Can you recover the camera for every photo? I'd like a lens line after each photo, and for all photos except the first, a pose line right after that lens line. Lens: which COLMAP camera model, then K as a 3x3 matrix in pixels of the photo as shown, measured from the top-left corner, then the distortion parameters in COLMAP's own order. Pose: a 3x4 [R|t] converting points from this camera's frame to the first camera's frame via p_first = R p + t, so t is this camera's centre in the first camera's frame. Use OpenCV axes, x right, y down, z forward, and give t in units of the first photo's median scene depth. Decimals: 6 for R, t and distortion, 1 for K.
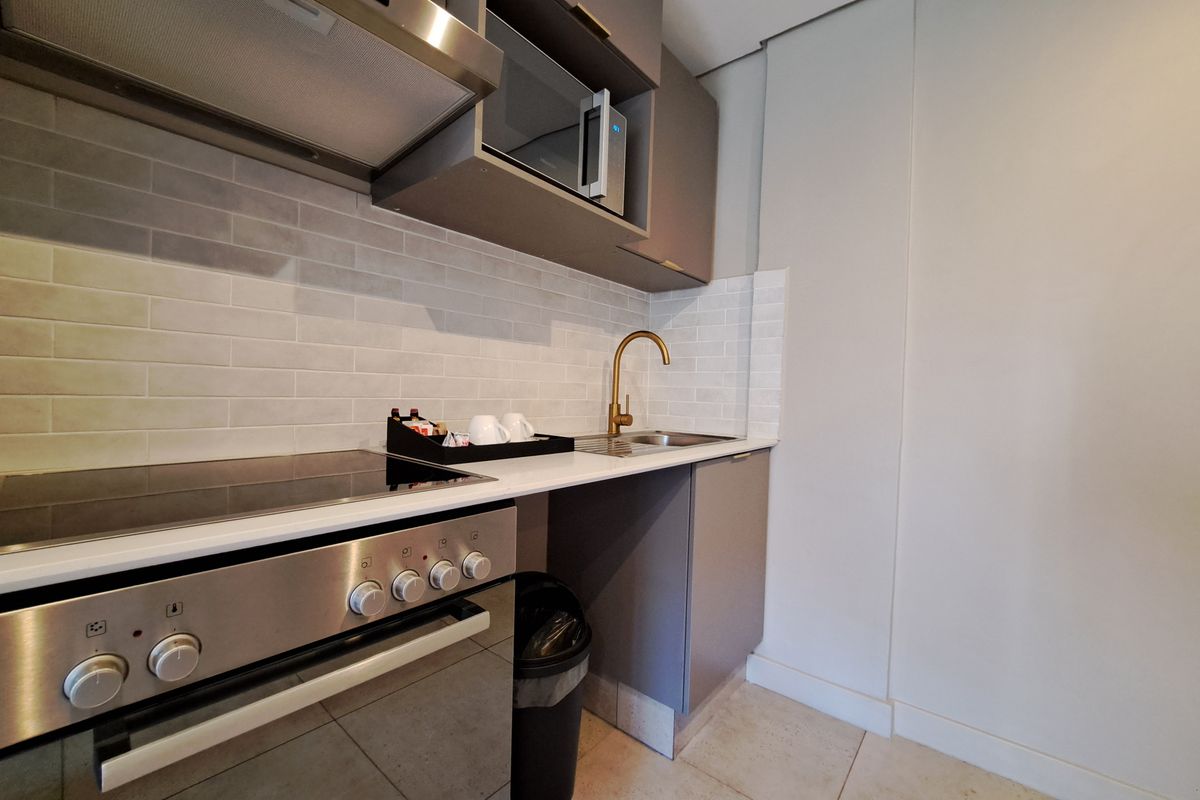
lens RADIAL K [[478.4, 0, 588.7], [0, 478.4, 397.1], [0, 0, 1]] dist [-0.016574, -0.000152]
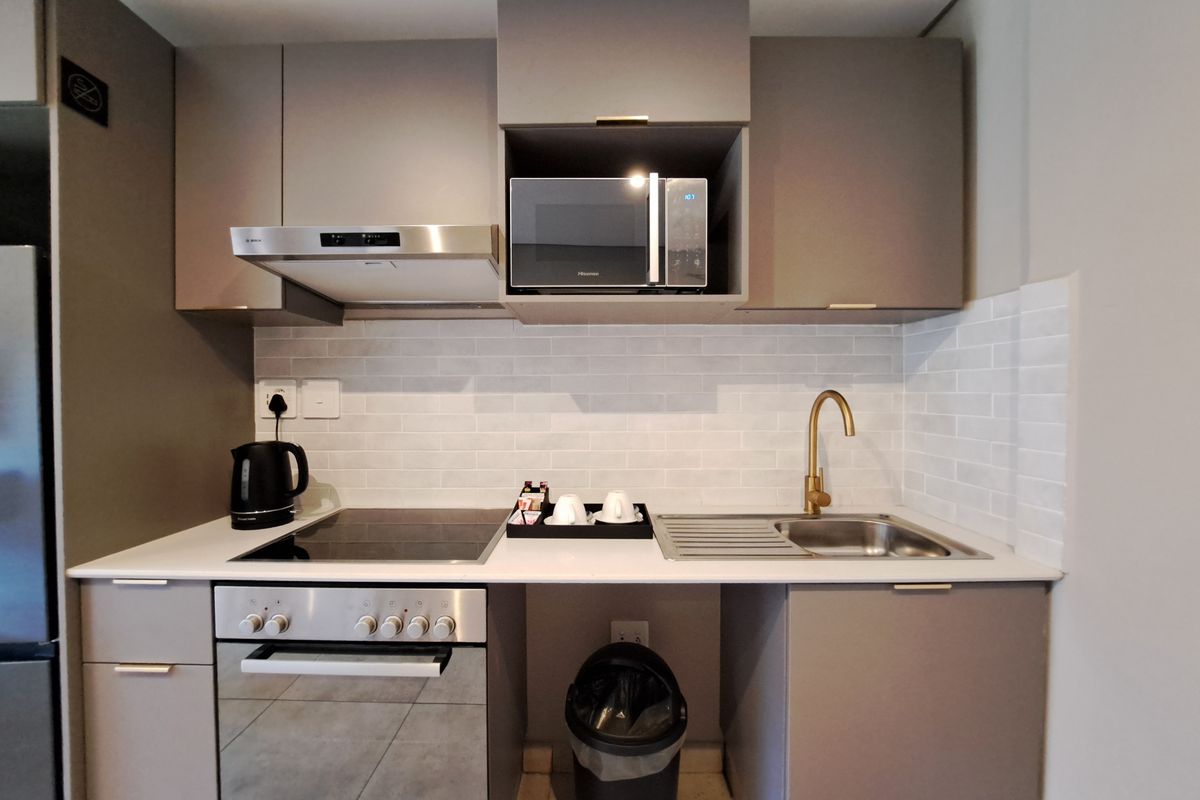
lens RADIAL K [[478.4, 0, 588.3], [0, 478.4, 396.5], [0, 0, 1]] dist [-0.016574, -0.000152]
pose [[0.638488, -0.027124, -0.769153, 0.489807], [0.011309, 0.999602, -0.025863, -0.118478], [0.769548, 0.007815, 0.638541, 0.201005]]
